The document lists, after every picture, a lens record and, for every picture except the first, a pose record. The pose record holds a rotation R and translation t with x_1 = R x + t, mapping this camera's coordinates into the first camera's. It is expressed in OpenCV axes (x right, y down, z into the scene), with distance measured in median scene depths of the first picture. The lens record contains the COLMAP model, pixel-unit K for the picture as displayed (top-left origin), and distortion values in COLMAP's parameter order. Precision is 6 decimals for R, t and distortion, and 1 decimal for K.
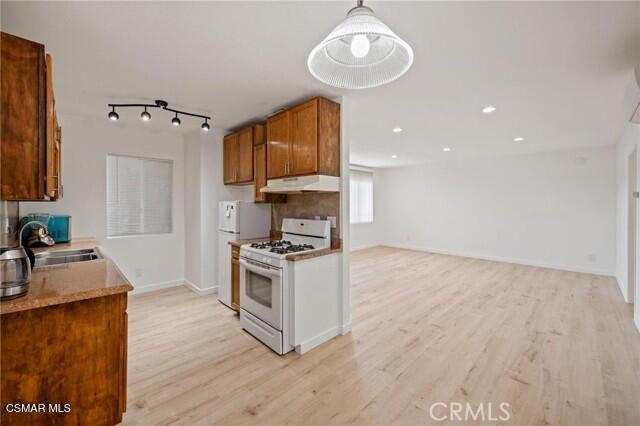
lens RADIAL K [[257.4, 0, 317.3], [0, 257.4, 202.9], [0, 0, 1]] dist [-0.001653, 0.000691]
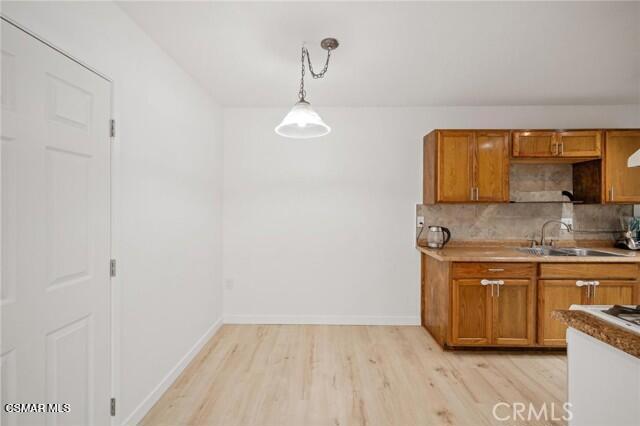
lens RADIAL K [[257.4, 0, 321.7], [0, 257.4, 210.1], [0, 0, 1]] dist [-0.001653, 0.000691]
pose [[-0.697523, 0.005760, -0.716539, 0.449305], [0.001077, 0.999975, 0.006990, 0.008035], [0.716561, 0.004104, -0.697512, 0.776996]]
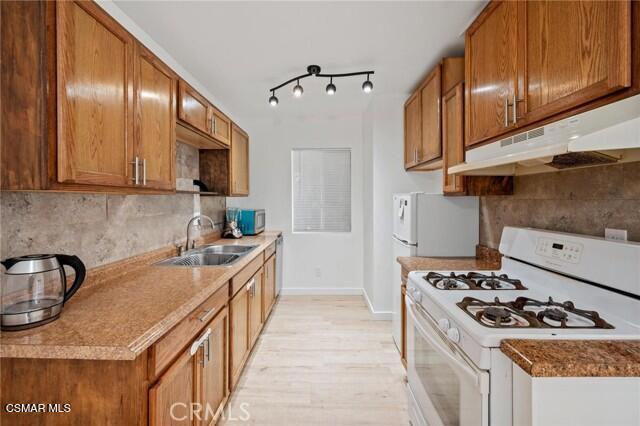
lens RADIAL K [[257.4, 0, 320.0], [0, 257.4, 200.4], [0, 0, 1]] dist [-0.001653, 0.000691]
pose [[0.707161, -0.000482, -0.707052, -0.037493], [0.007156, 0.999953, 0.006474, 0.006268], [0.707016, -0.009638, 0.707132, 0.450299]]
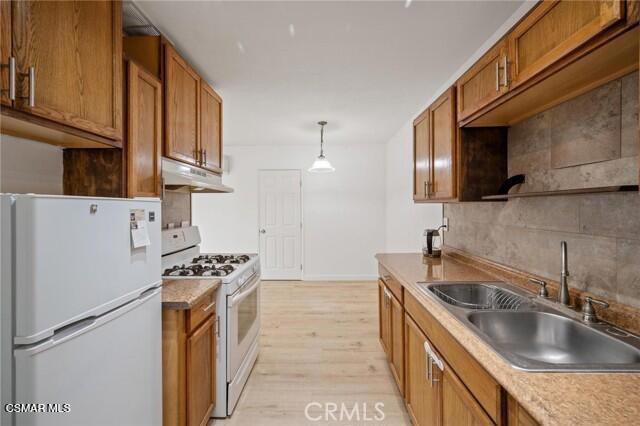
lens RADIAL K [[257.4, 0, 320.4], [0, 257.4, 207.4], [0, 0, 1]] dist [-0.001653, 0.000691]
pose [[-0.708898, 0.001443, 0.705310, -0.820535], [0.000513, 0.999999, -0.001531, 0.007280], [-0.705311, -0.000724, -0.708897, 1.216142]]
